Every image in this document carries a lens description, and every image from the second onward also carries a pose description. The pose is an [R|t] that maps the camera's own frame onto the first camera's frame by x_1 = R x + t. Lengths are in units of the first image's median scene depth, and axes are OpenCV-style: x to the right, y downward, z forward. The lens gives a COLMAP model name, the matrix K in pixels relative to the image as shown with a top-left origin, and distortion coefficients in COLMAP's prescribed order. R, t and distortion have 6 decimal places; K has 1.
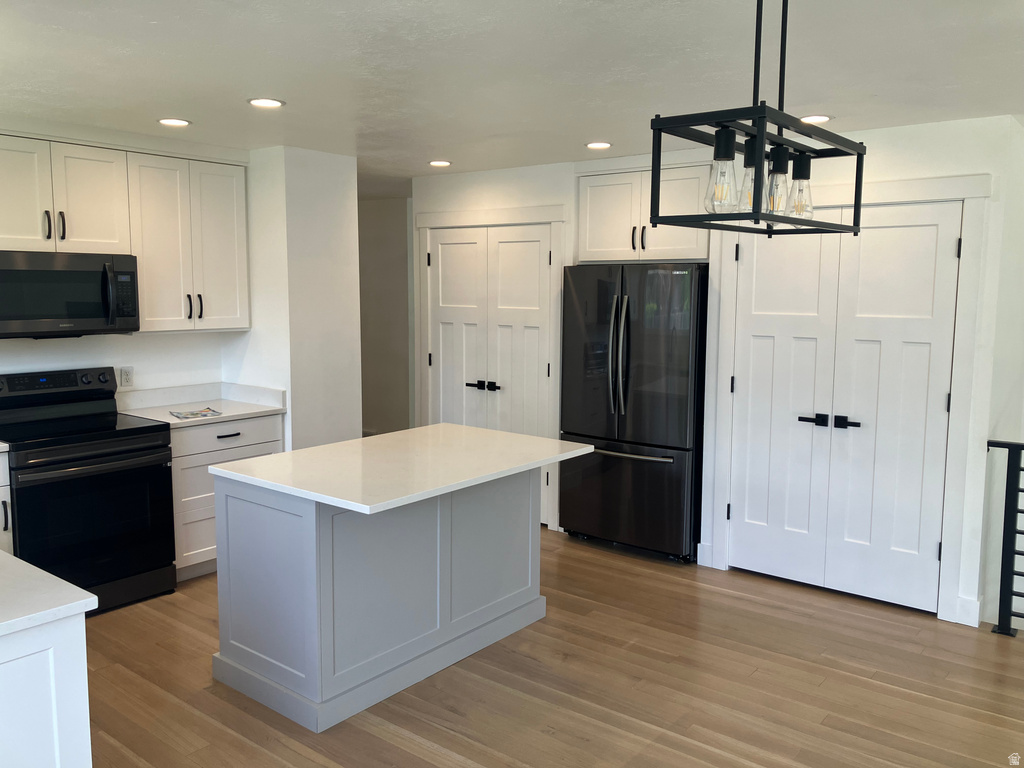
lens RADIAL K [[833.2, 0, 512.0], [0, 833.2, 384.0], [0, 0, 1]] dist [0.013988, 0.005107]
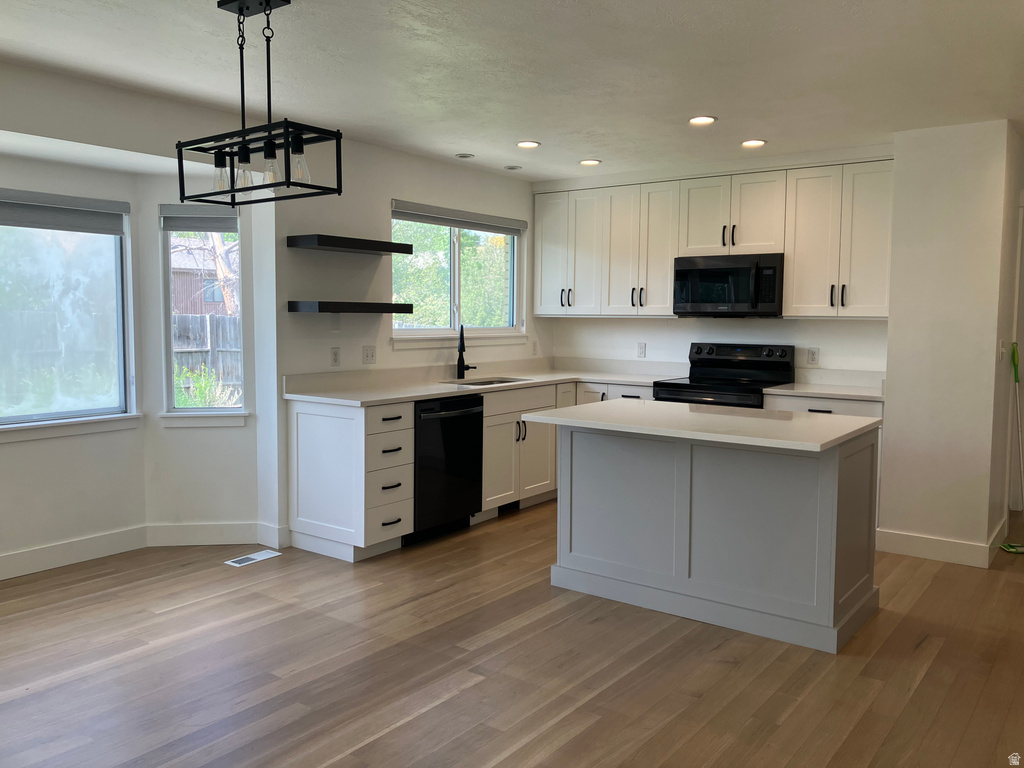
lens RADIAL K [[833.2, 0, 512.0], [0, 833.2, 384.0], [0, 0, 1]] dist [0.013988, 0.005107]
pose [[0.026626, 0.075268, -0.996808, 0.828676], [-0.126467, 0.989403, 0.071331, -0.001048], [0.991613, 0.124164, 0.035862, 0.627354]]
